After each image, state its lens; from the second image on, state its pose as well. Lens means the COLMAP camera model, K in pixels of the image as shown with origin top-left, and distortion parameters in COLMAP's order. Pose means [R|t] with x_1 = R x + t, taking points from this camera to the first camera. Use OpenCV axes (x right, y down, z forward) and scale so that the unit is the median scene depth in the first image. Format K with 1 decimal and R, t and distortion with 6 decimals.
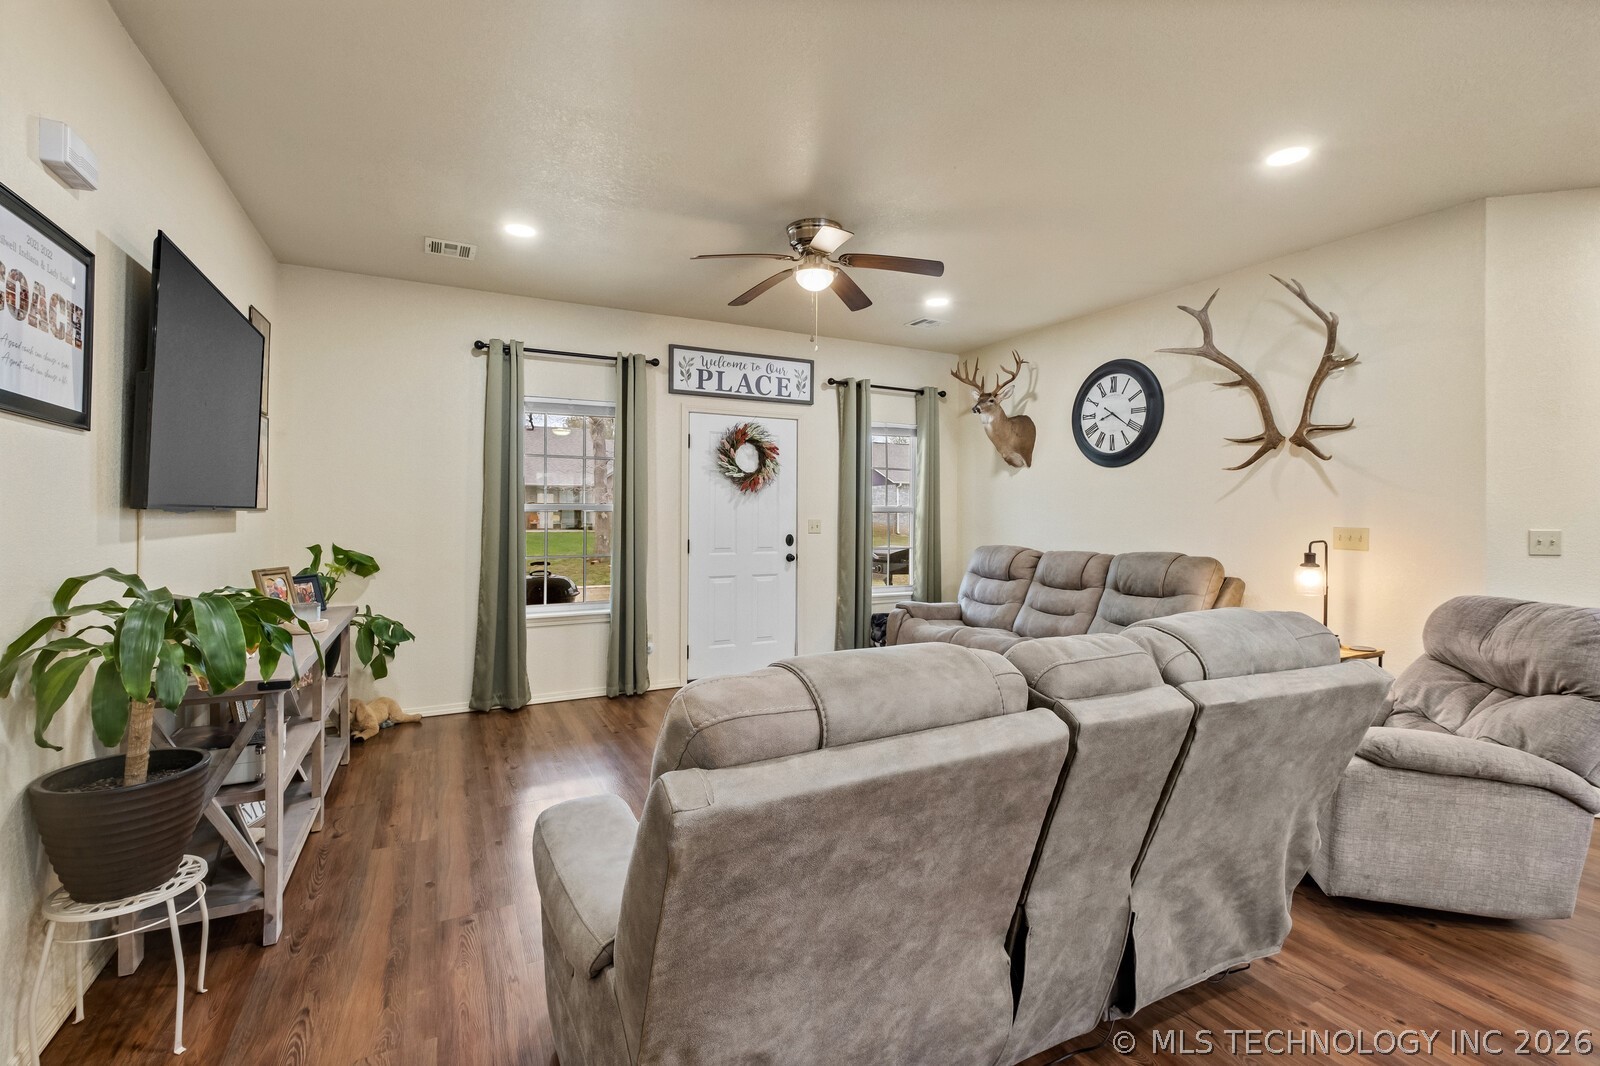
lens RADIAL K [[717.1, 0, 796.0], [0, 717.1, 505.3], [0, 0, 1]] dist [0.010259, -0.006294]
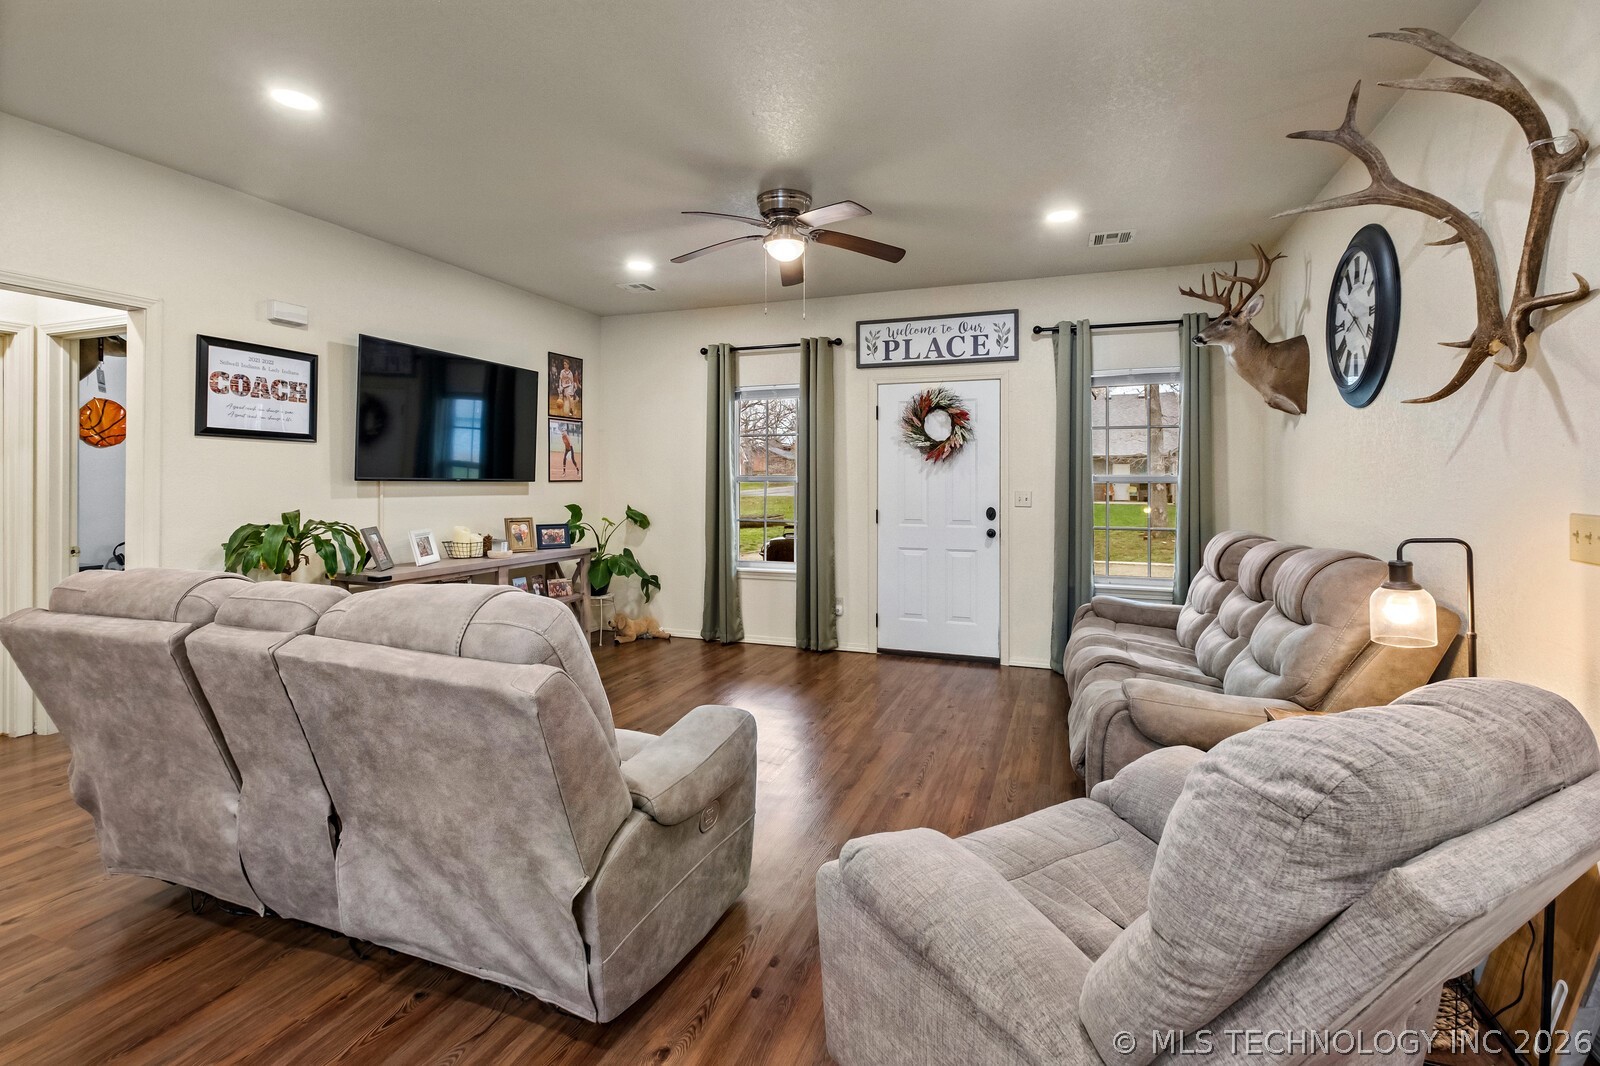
lens RADIAL K [[717.1, 0, 805.6], [0, 717.1, 480.0], [0, 0, 1]] dist [0.010259, -0.006294]
pose [[0.681524, -0.004065, -0.731785, 0.521628], [0.007484, 0.999971, 0.001416, 0.003389], [0.731758, -0.006441, 0.681534, 0.227284]]
